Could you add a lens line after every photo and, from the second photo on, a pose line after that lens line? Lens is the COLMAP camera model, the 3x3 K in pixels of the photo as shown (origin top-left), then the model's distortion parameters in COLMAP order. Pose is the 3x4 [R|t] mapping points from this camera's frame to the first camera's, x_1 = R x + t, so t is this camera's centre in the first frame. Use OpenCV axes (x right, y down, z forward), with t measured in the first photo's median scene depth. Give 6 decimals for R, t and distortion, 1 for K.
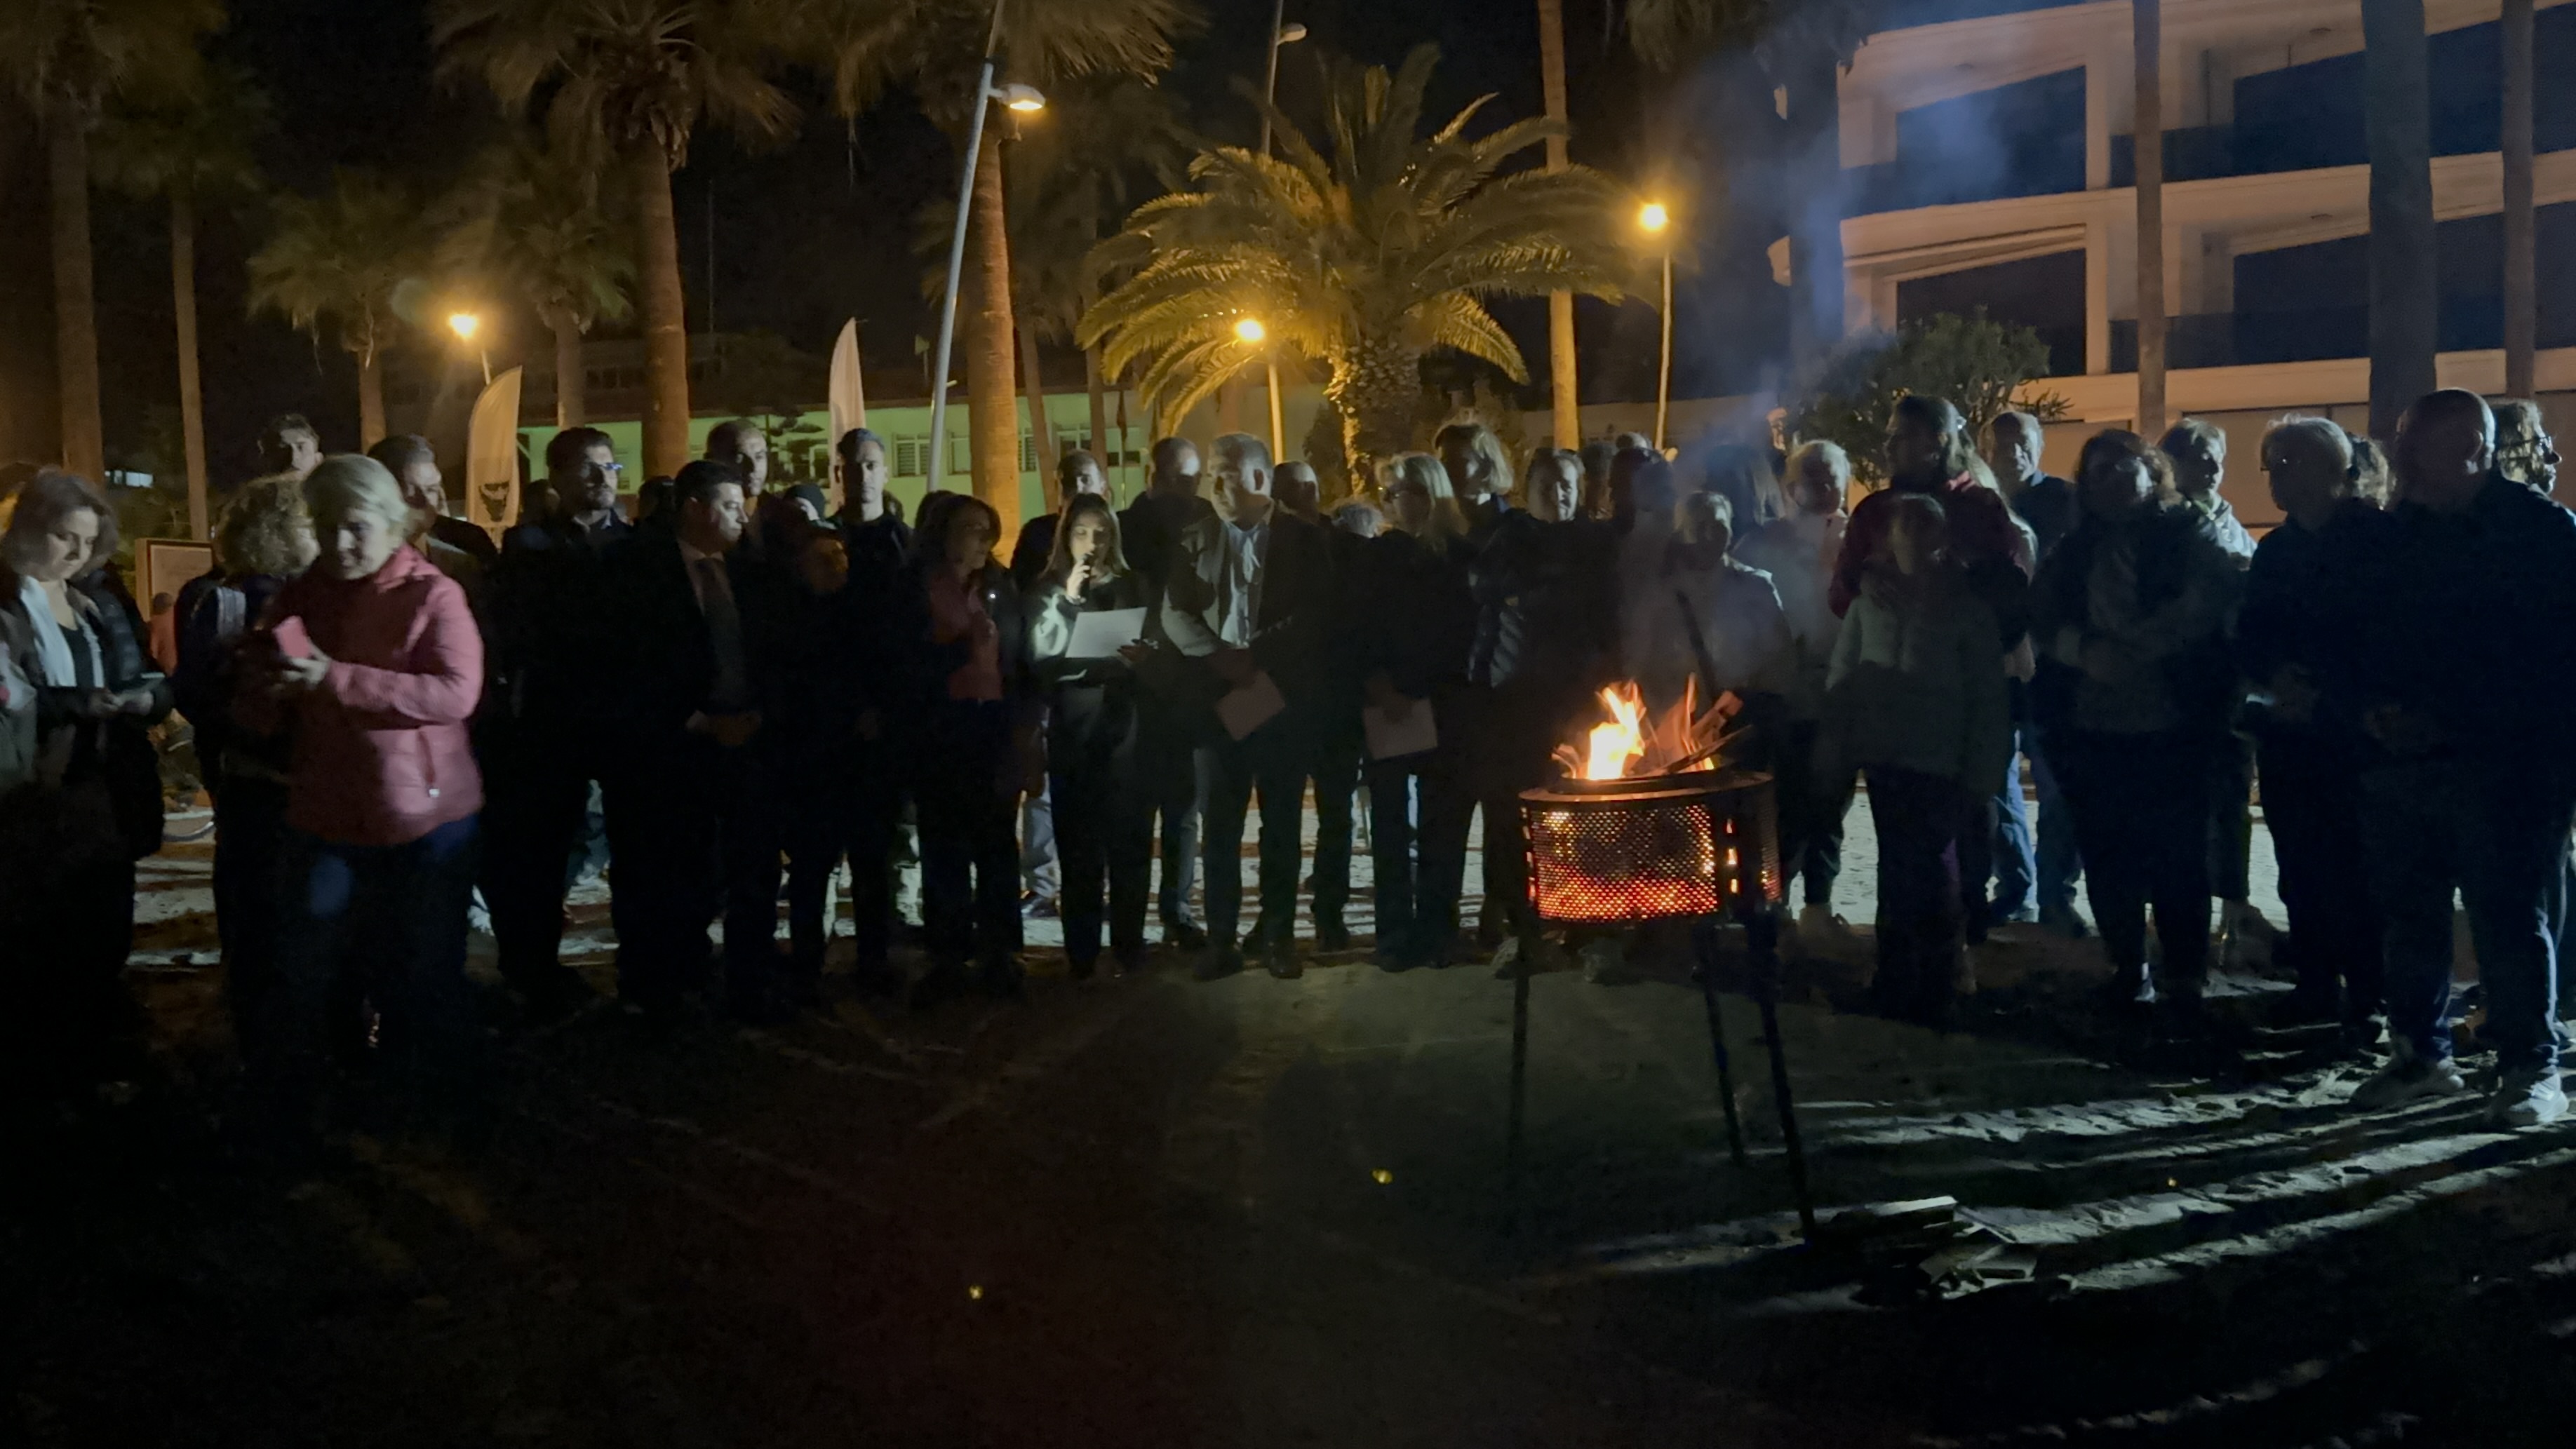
lens RADIAL K [[2198.2, 0, 1288.0], [0, 2198.2, 724.5], [0, 0, 1]] dist [0.005728, 0.001450]
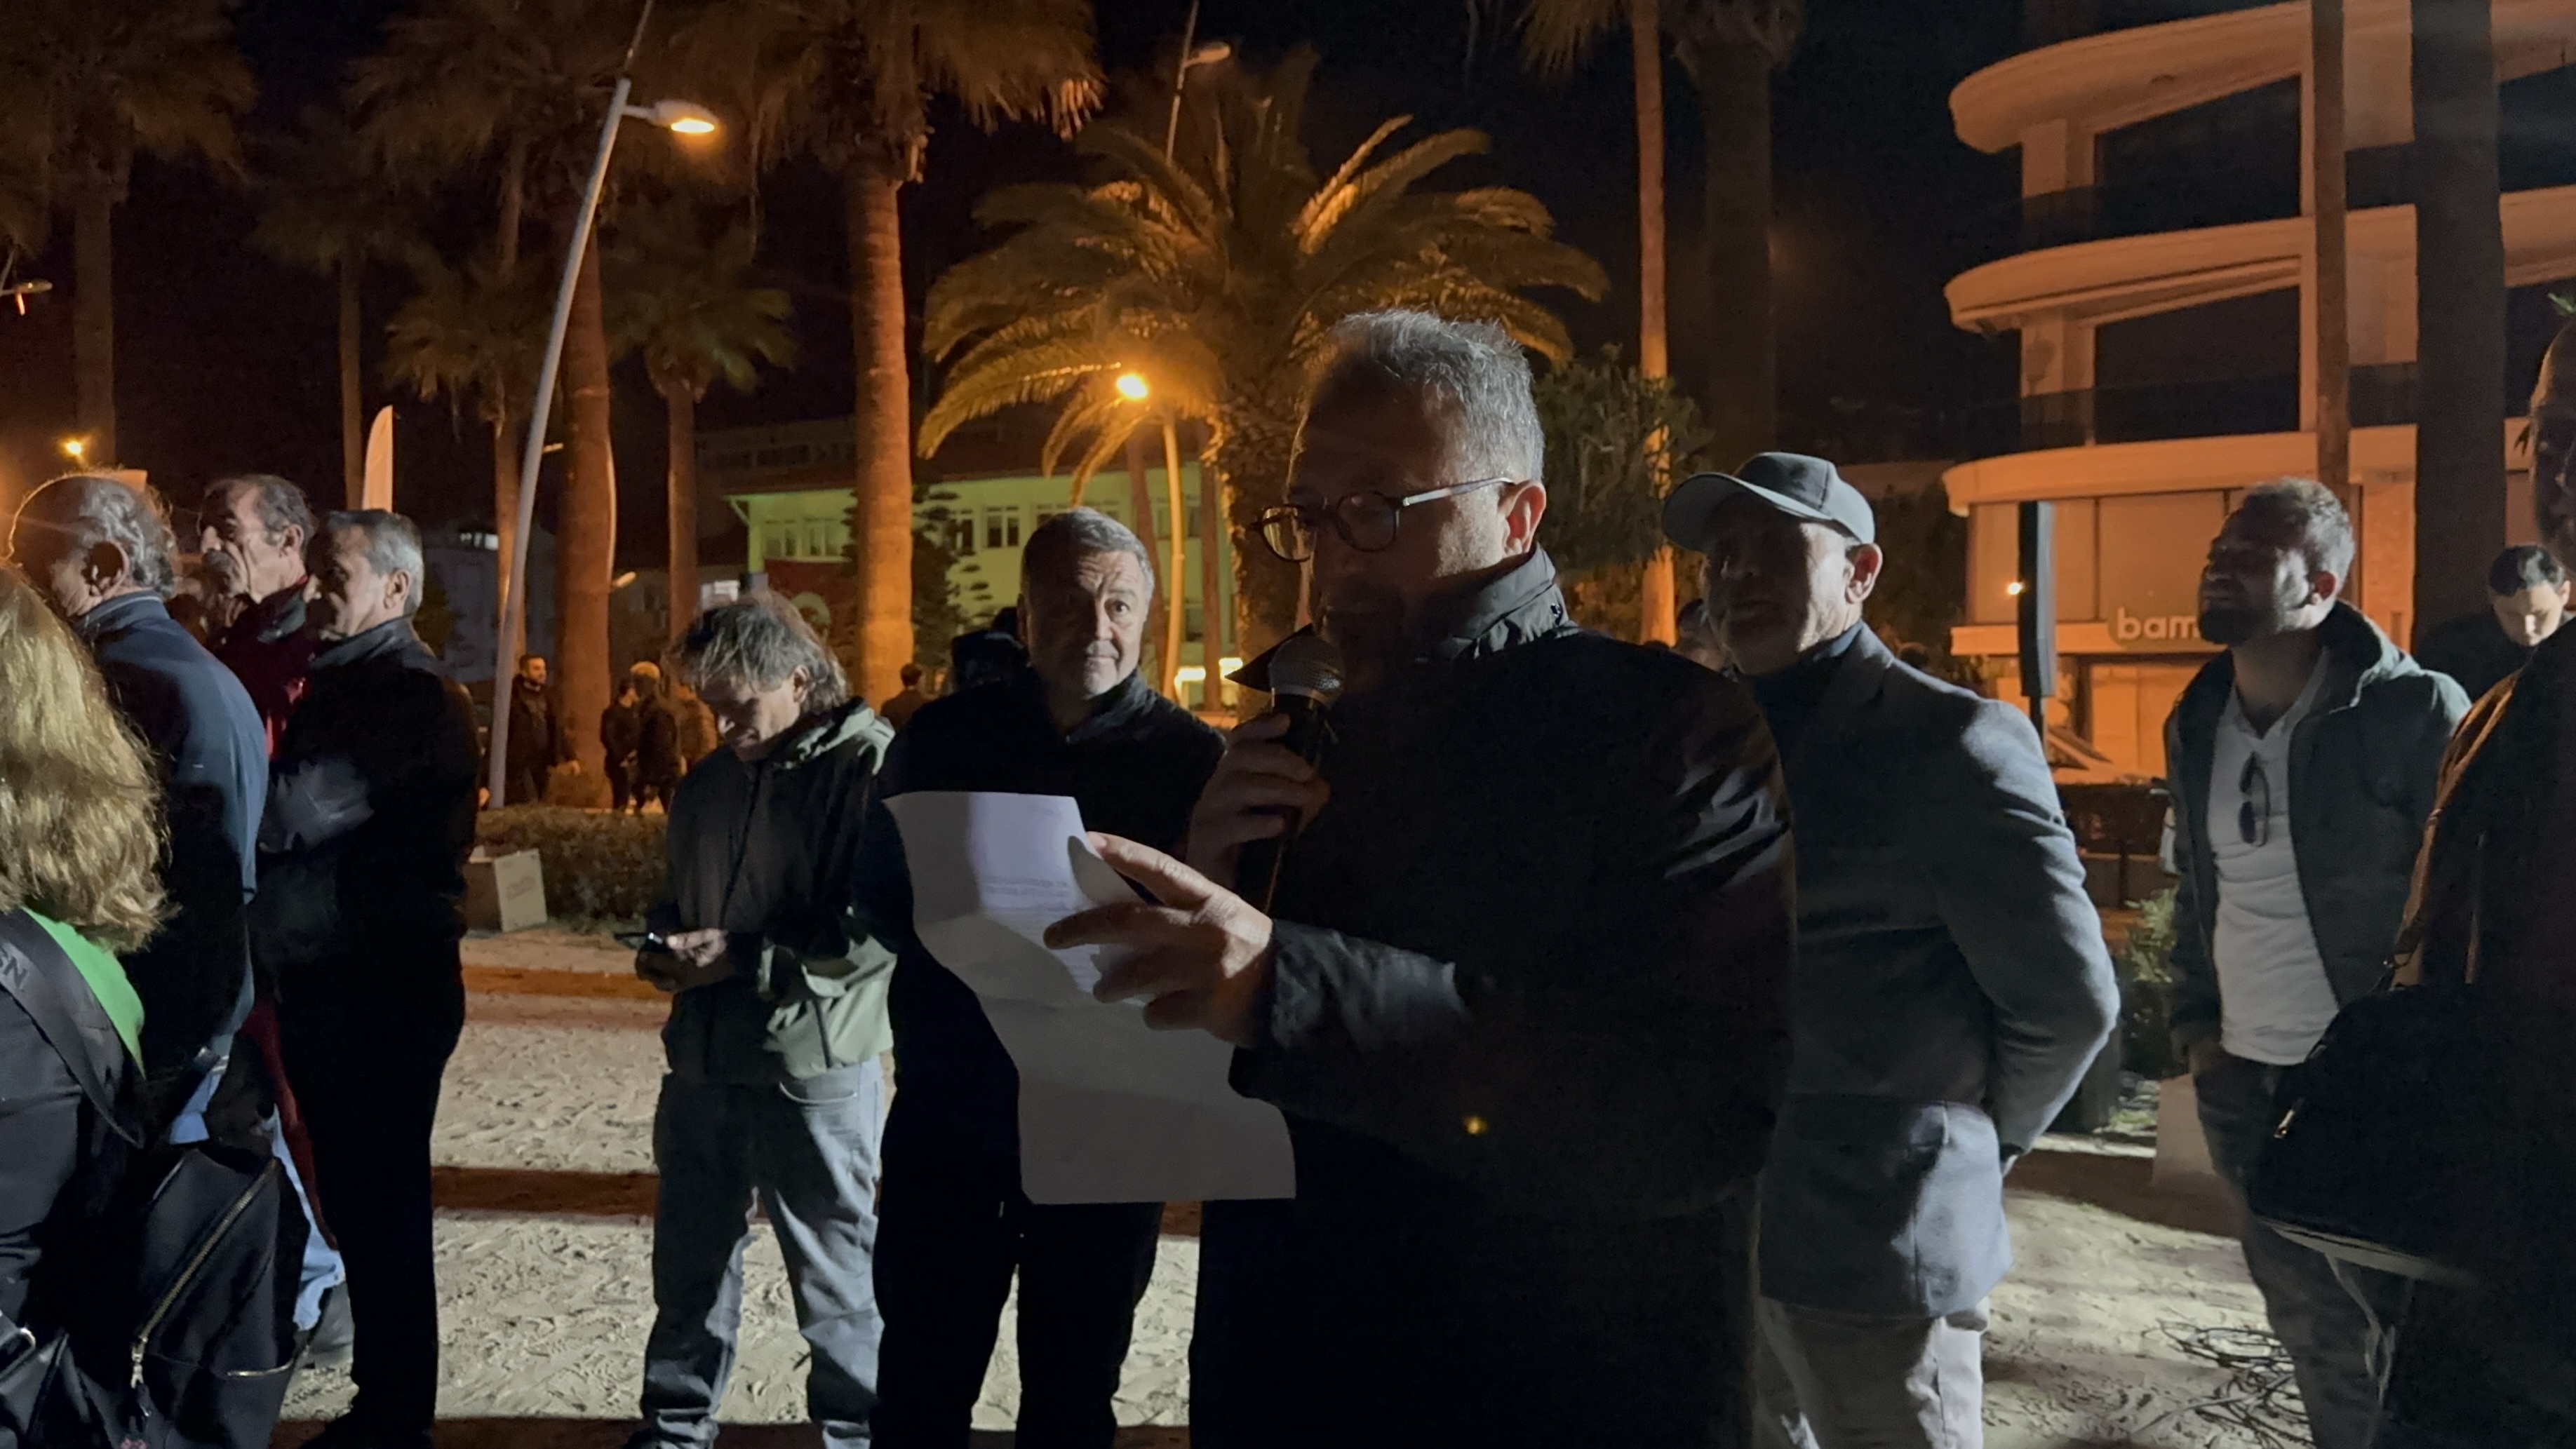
lens RADIAL K [[2198.2, 0, 1288.0], [0, 2198.2, 724.5], [0, 0, 1]] dist [0.005728, 0.001450]
pose [[0.984996, 0.015249, -0.171901, 0.196272], [-0.020141, 0.999439, -0.026750, -0.022155], [0.171397, 0.029811, 0.984751, 0.148765]]
